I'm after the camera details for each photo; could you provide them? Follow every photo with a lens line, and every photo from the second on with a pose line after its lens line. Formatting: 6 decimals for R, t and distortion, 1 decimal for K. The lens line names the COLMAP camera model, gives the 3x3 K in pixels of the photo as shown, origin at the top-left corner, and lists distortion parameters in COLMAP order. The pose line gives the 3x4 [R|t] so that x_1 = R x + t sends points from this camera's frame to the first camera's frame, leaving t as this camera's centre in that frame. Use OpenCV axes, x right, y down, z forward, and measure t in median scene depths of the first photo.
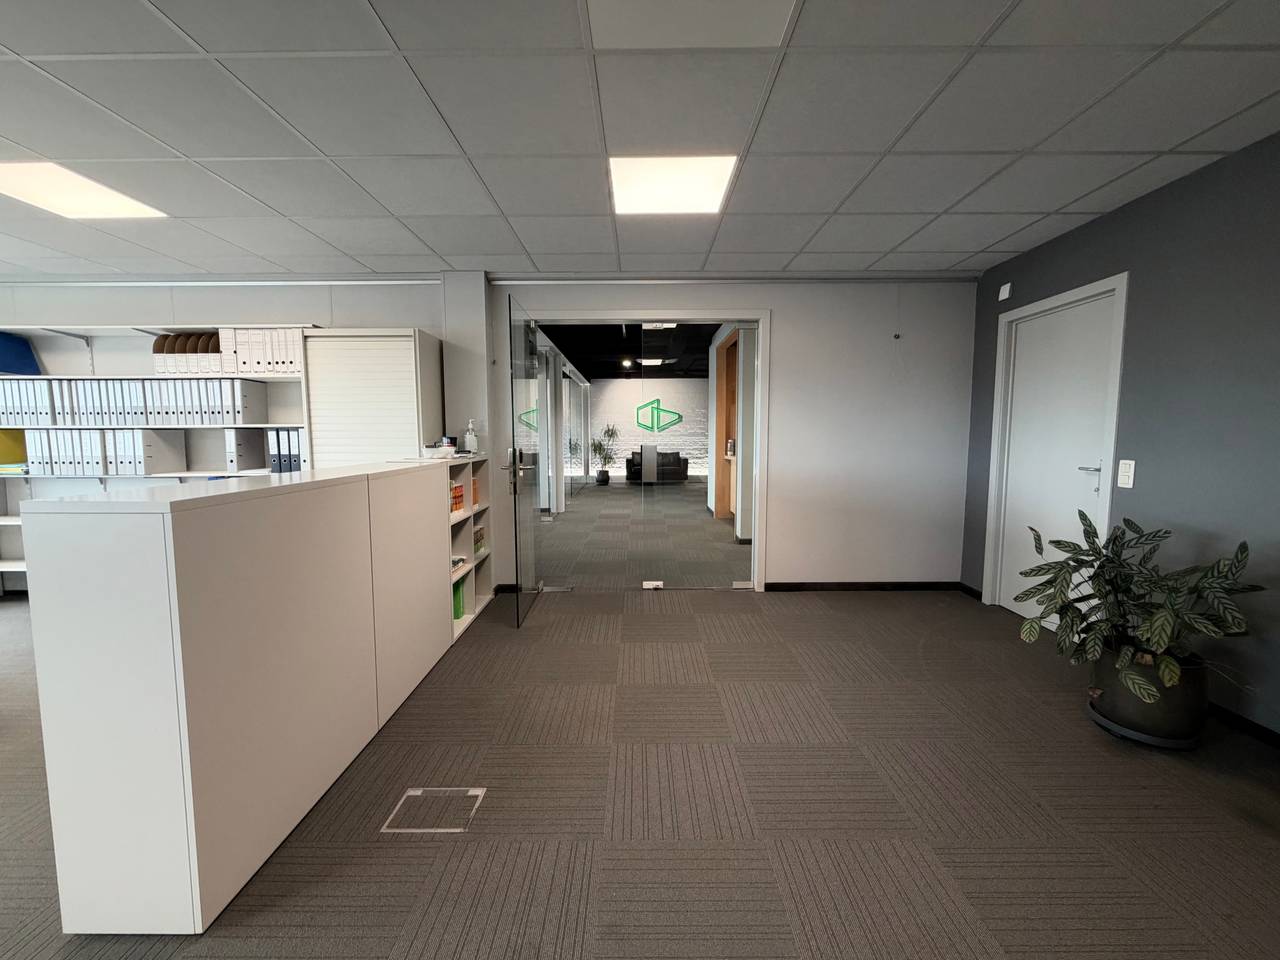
lens RADIAL K [[511.8, 0, 634.0], [0, 511.8, 479.0], [0, 0, 1]] dist [-0.001688, 0.000246]
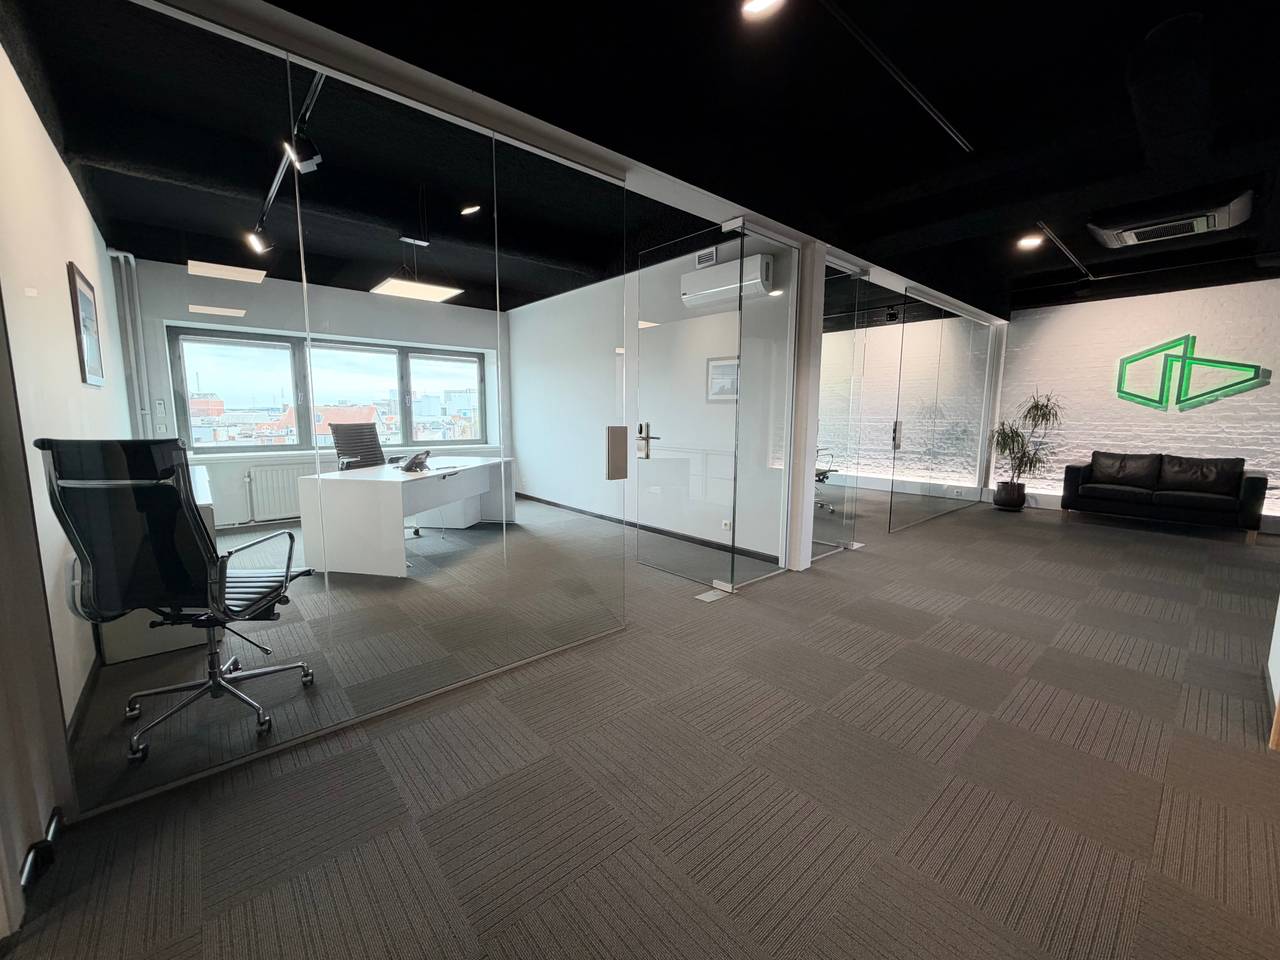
lens RADIAL K [[511.8, 0, 634.0], [0, 511.8, 479.0], [0, 0, 1]] dist [-0.001688, 0.000246]
pose [[0.655001, 0.103146, -0.748555, 0.076756], [-0.076009, 0.994609, 0.070541, -0.027563], [0.751796, 0.010692, 0.659309, 0.348530]]
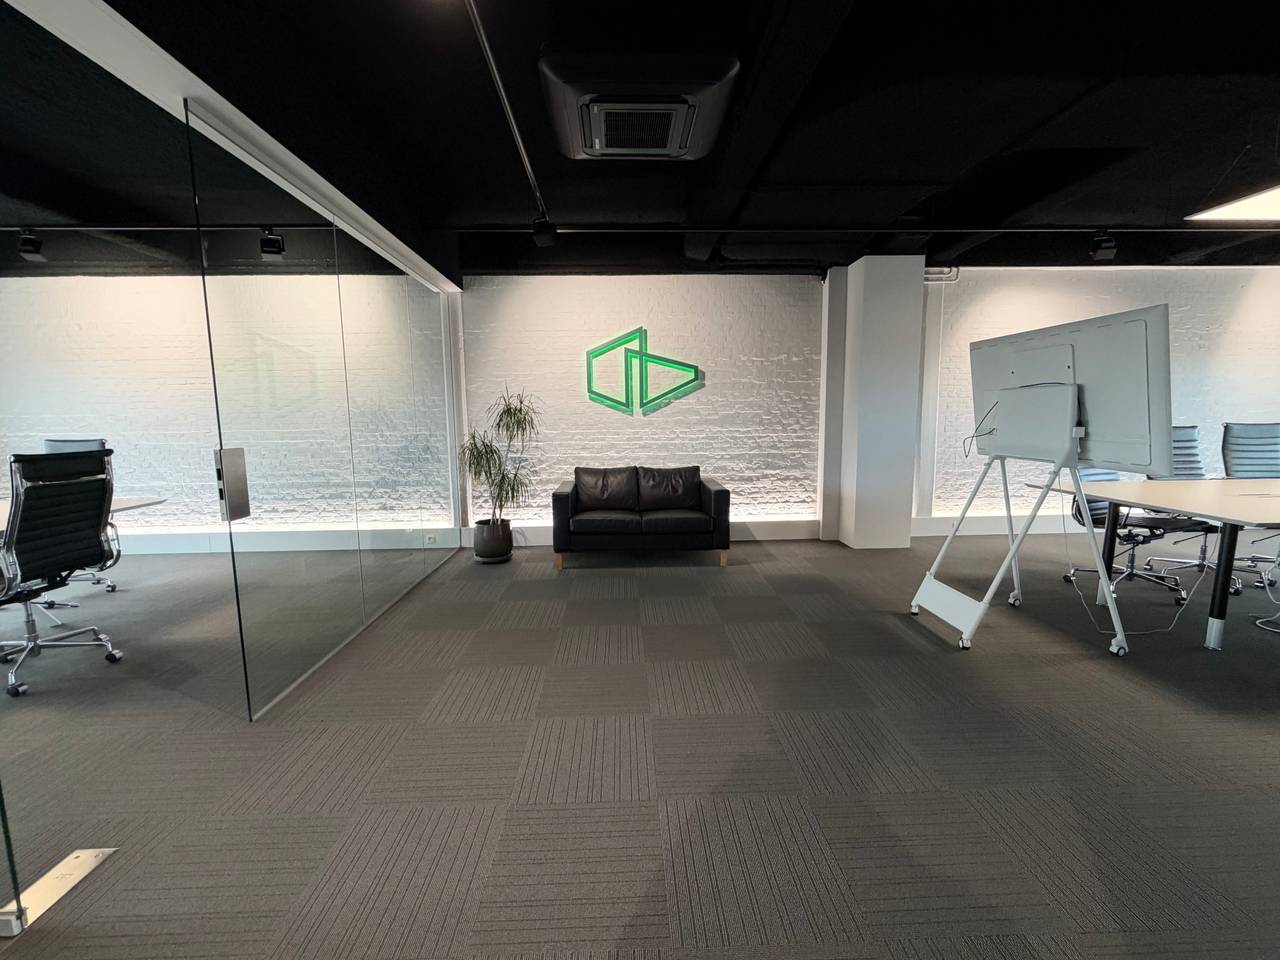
lens RADIAL K [[511.8, 0, 634.0], [0, 511.8, 479.0], [0, 0, 1]] dist [-0.001688, 0.000246]
pose [[0.999434, -0.012567, 0.031215, 0.027900], [0.011599, 0.999452, 0.030995, -0.055600], [-0.031588, -0.030616, 0.999032, 0.615708]]
